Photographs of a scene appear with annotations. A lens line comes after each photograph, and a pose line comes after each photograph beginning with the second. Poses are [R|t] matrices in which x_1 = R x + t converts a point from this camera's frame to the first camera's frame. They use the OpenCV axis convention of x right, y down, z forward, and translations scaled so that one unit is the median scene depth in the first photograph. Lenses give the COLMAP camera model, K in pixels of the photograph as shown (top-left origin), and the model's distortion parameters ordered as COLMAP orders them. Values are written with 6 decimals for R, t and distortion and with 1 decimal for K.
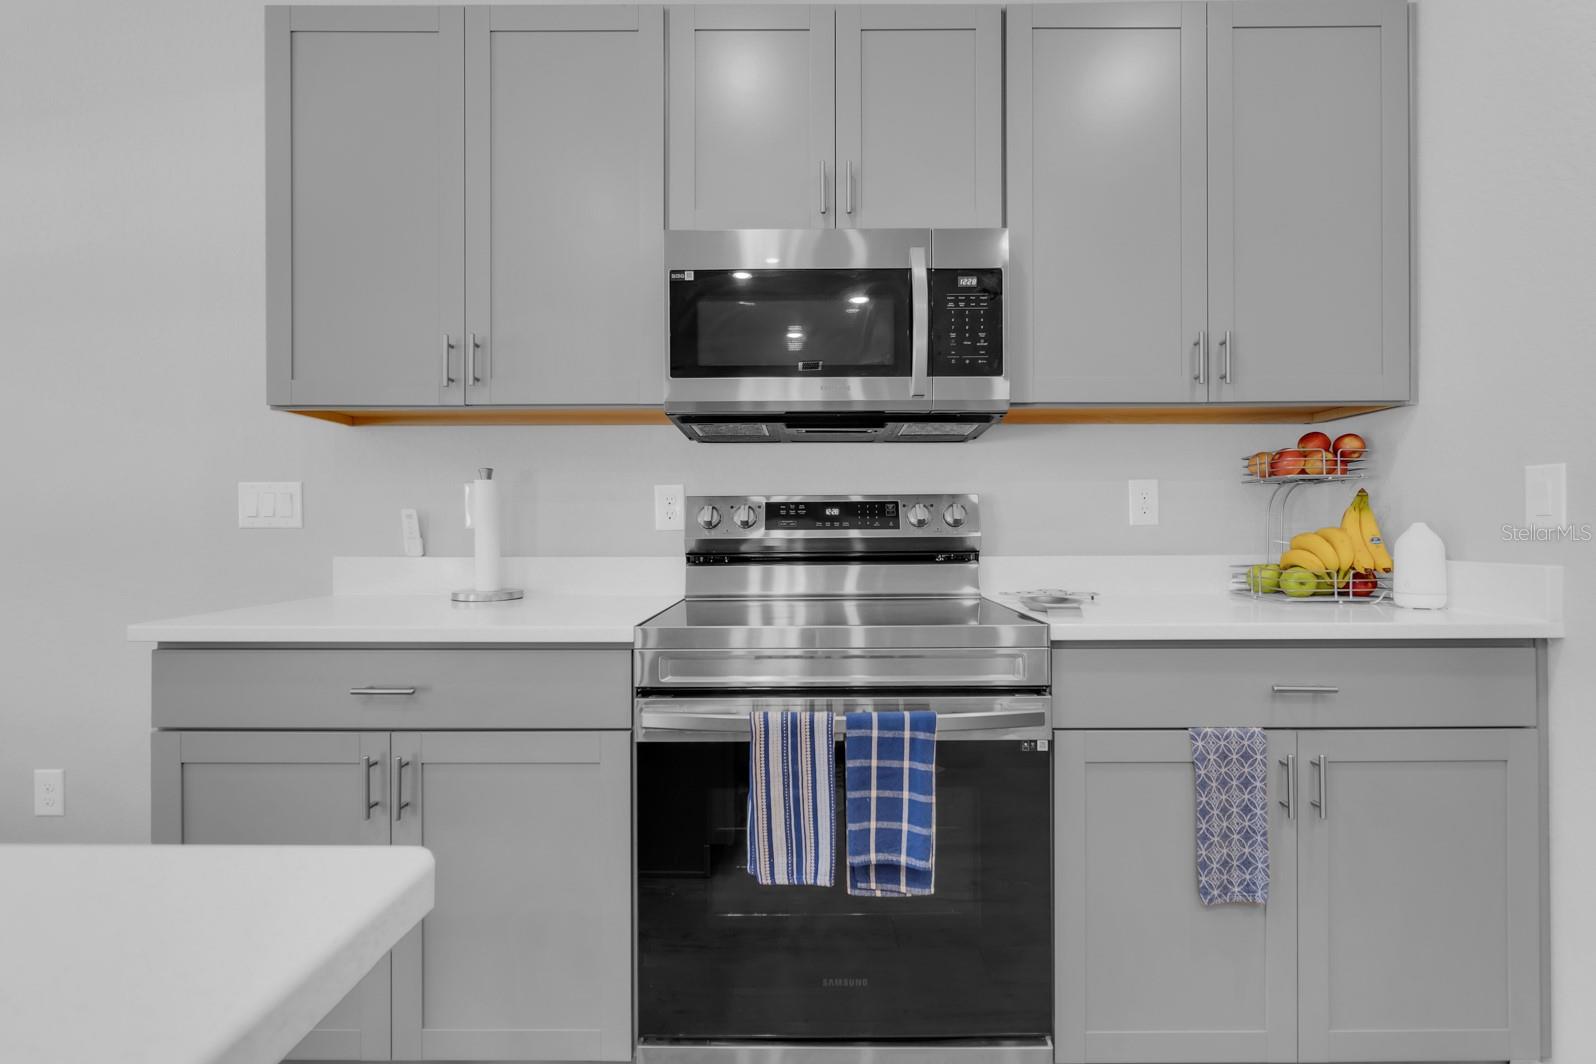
lens RADIAL K [[746.4, 0, 813.0], [0, 746.4, 529.5], [0, 0, 1]] dist [-0.002011, 0.002043]
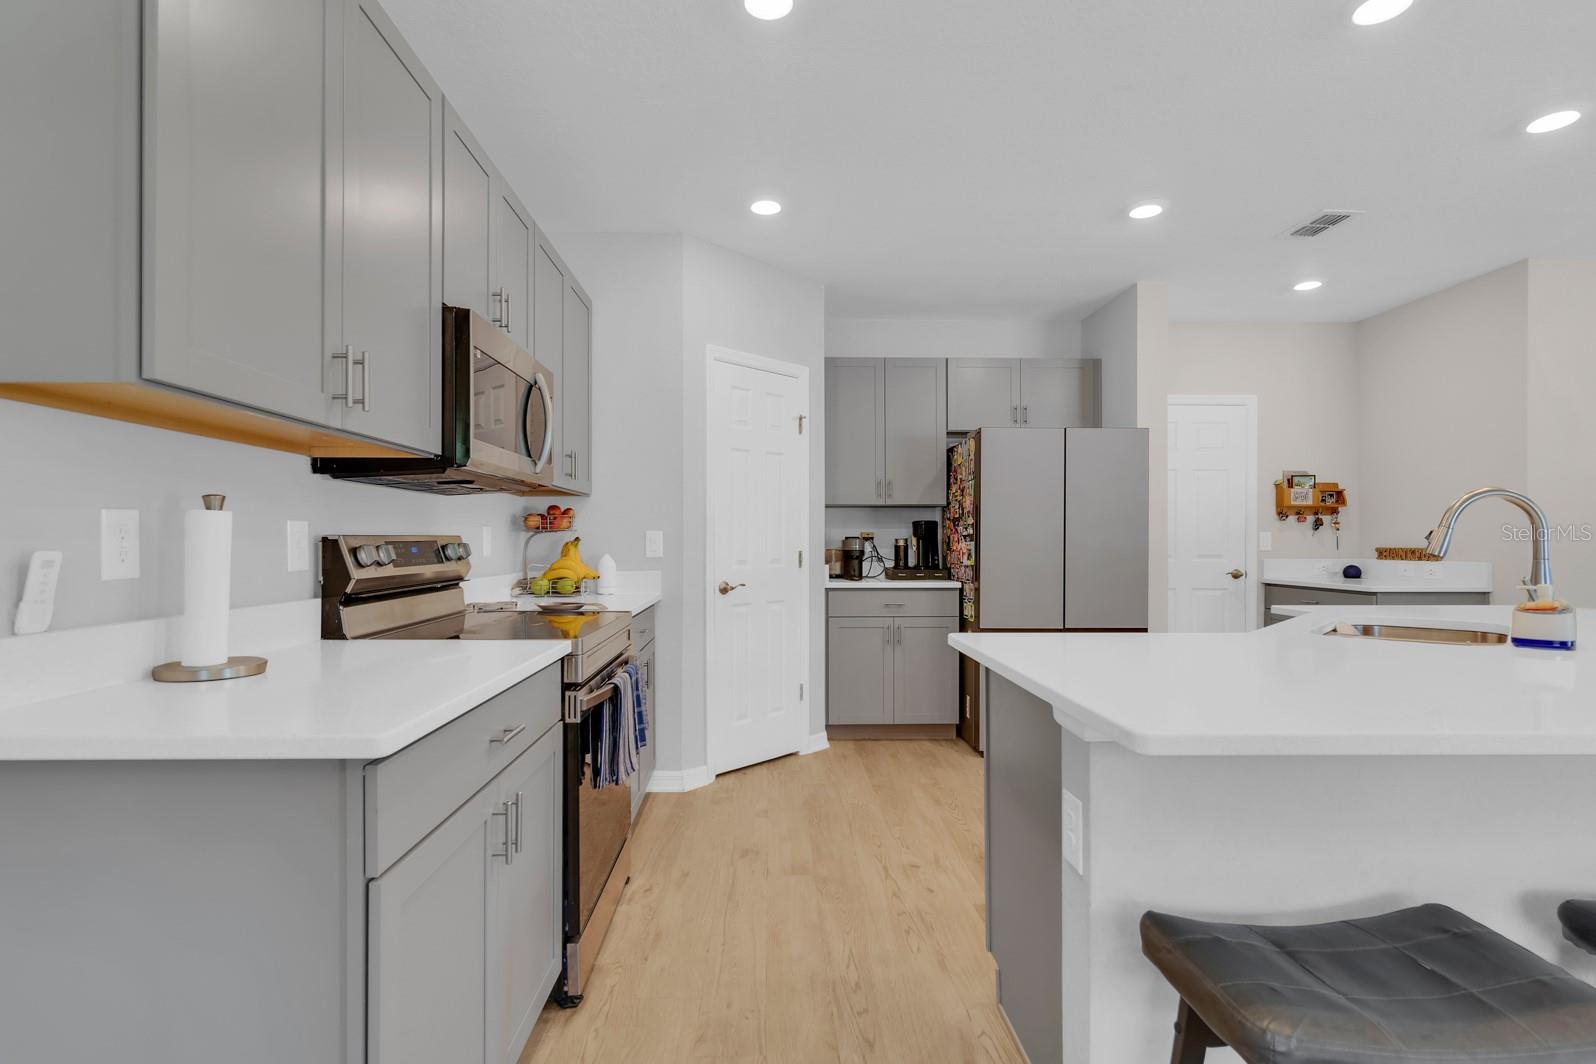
lens RADIAL K [[746.4, 0, 794.4], [0, 746.4, 542.7], [0, 0, 1]] dist [-0.002011, 0.002043]
pose [[-0.016361, 0.001140, 0.999866, -1.304402], [0.003868, 0.999992, -0.001077, -0.036301], [-0.999859, 0.003850, -0.016365, 0.484714]]
